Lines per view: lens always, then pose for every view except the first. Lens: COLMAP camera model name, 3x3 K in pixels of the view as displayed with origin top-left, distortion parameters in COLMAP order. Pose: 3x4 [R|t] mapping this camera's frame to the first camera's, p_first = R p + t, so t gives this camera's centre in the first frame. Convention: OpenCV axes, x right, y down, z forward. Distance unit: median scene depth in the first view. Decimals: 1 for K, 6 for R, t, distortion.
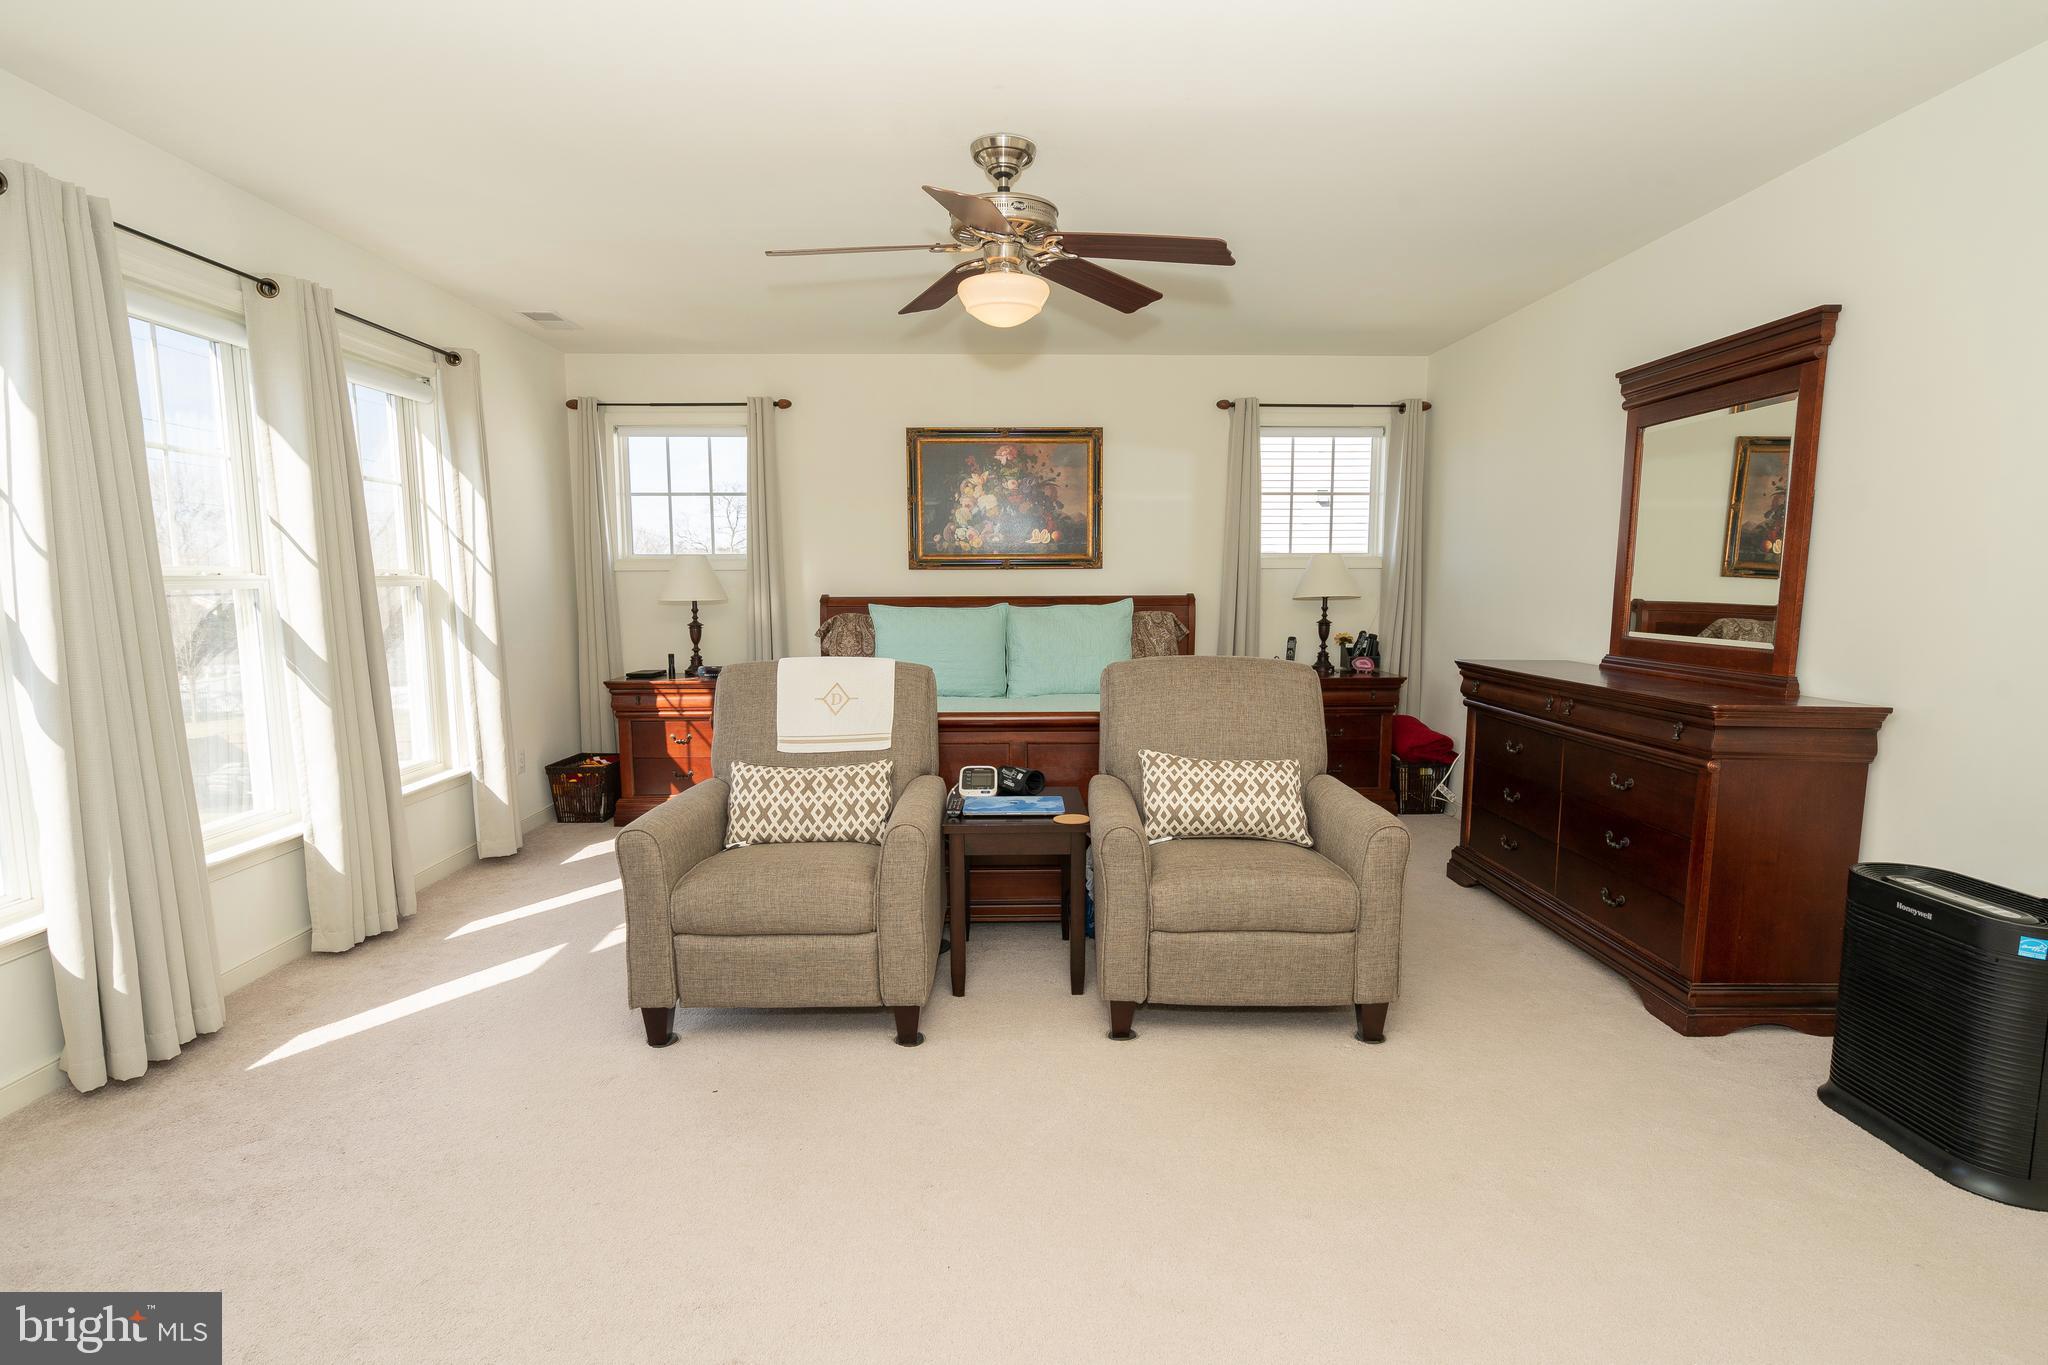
lens RADIAL K [[991.0, 0, 1023.7], [0, 991.0, 687.7], [0, 0, 1]] dist [0.000536, 0.001243]
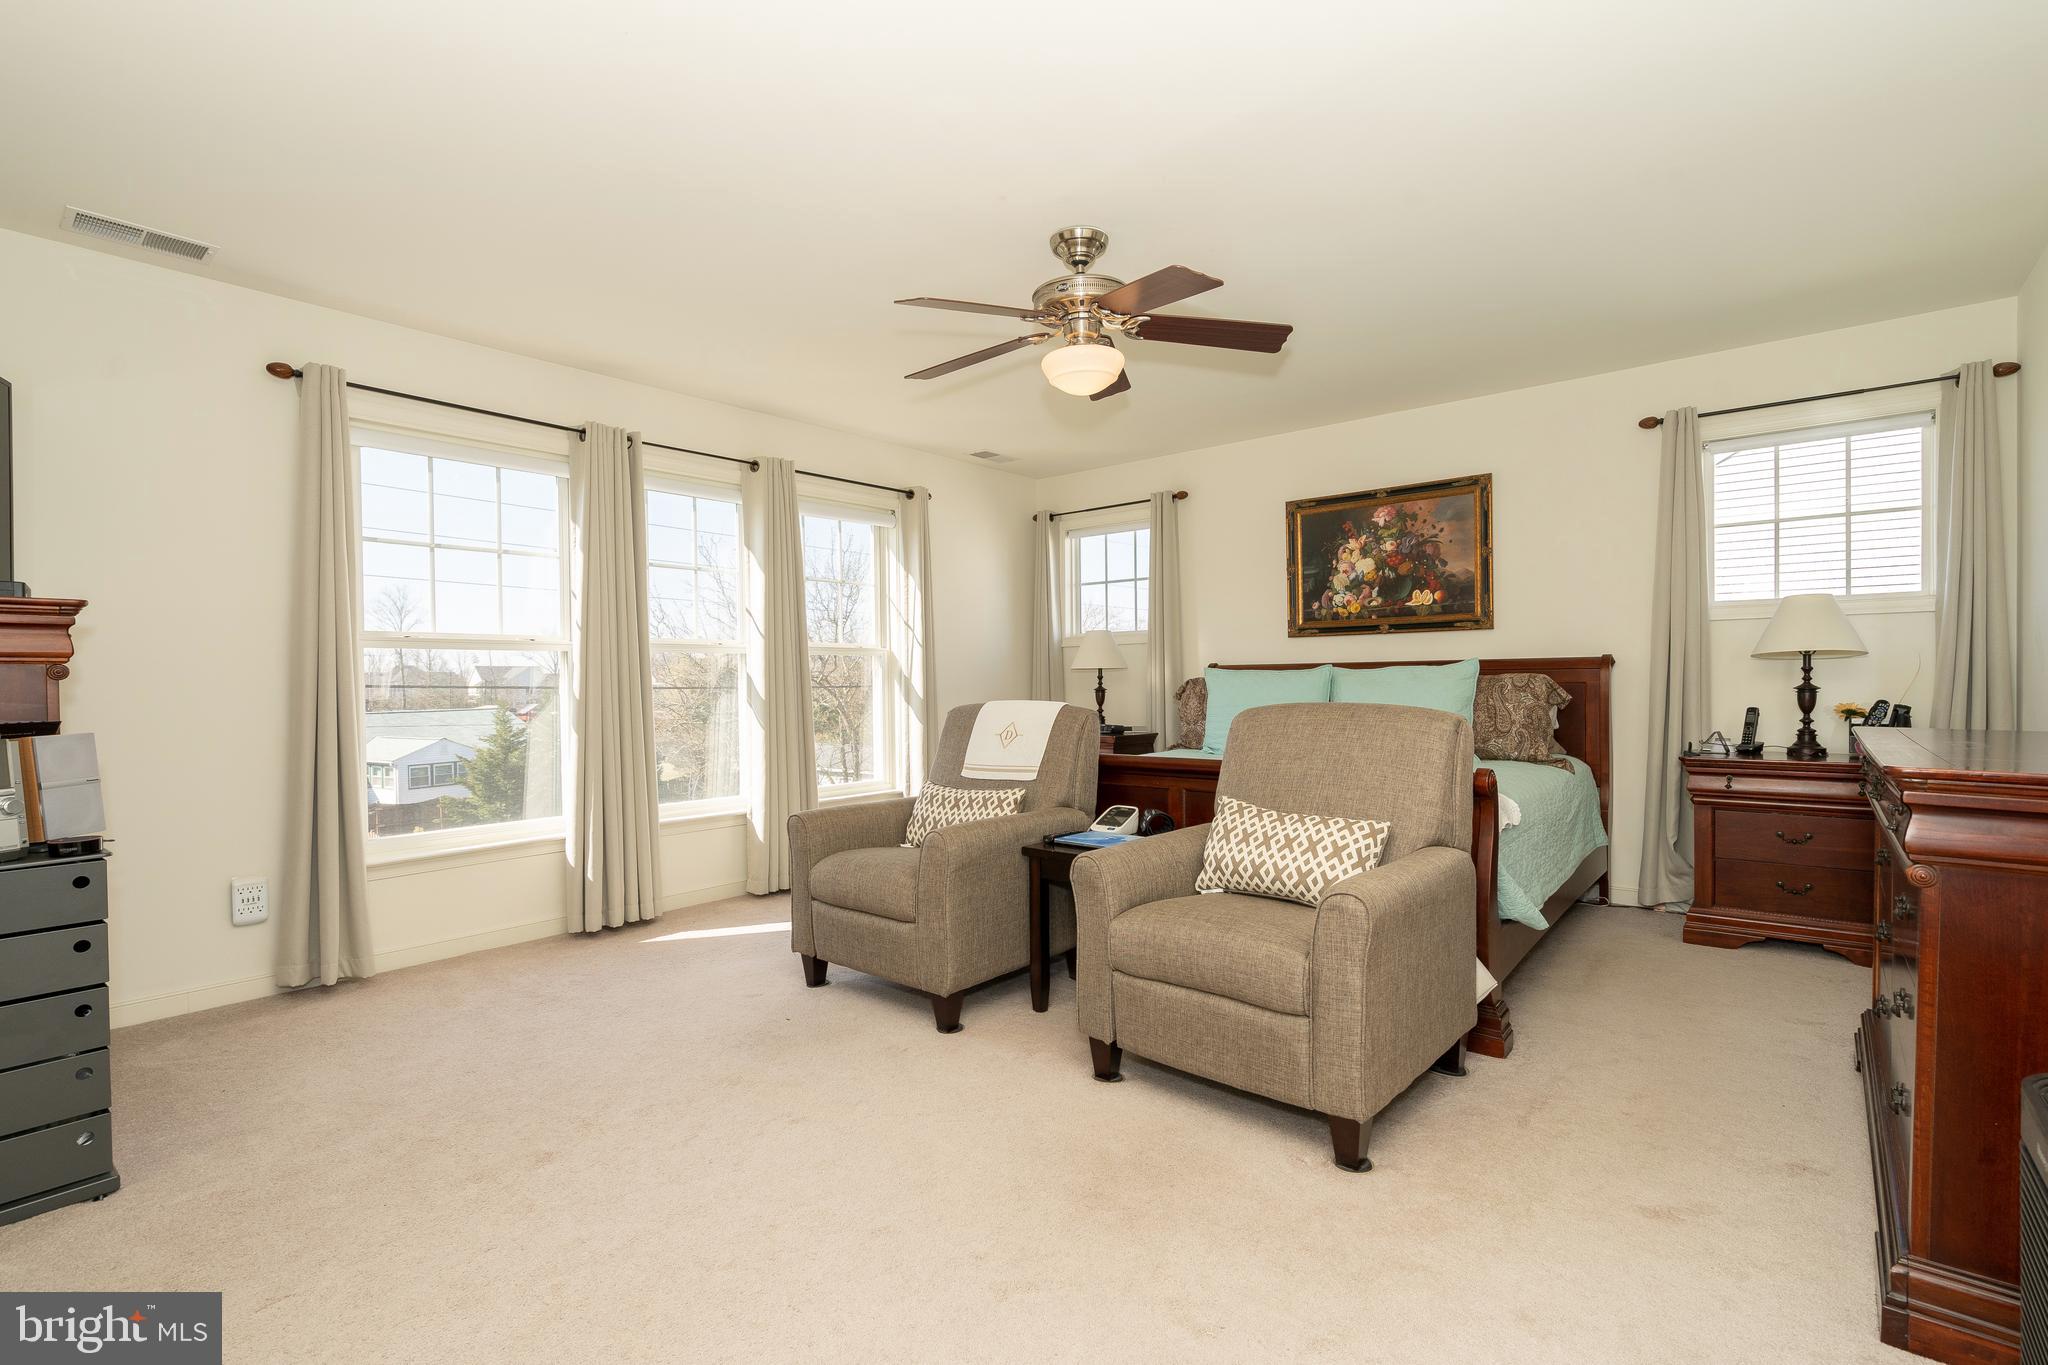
lens RADIAL K [[922.8, 0, 1022.8], [0, 922.8, 691.2], [0, 0, 1]] dist [-0.001738, 0.000573]
pose [[0.755981, 0.002229, -0.654590, 0.317186], [-0.063454, 0.995534, -0.069893, 0.020875], [0.651511, 0.094375, 0.752746, 0.114729]]
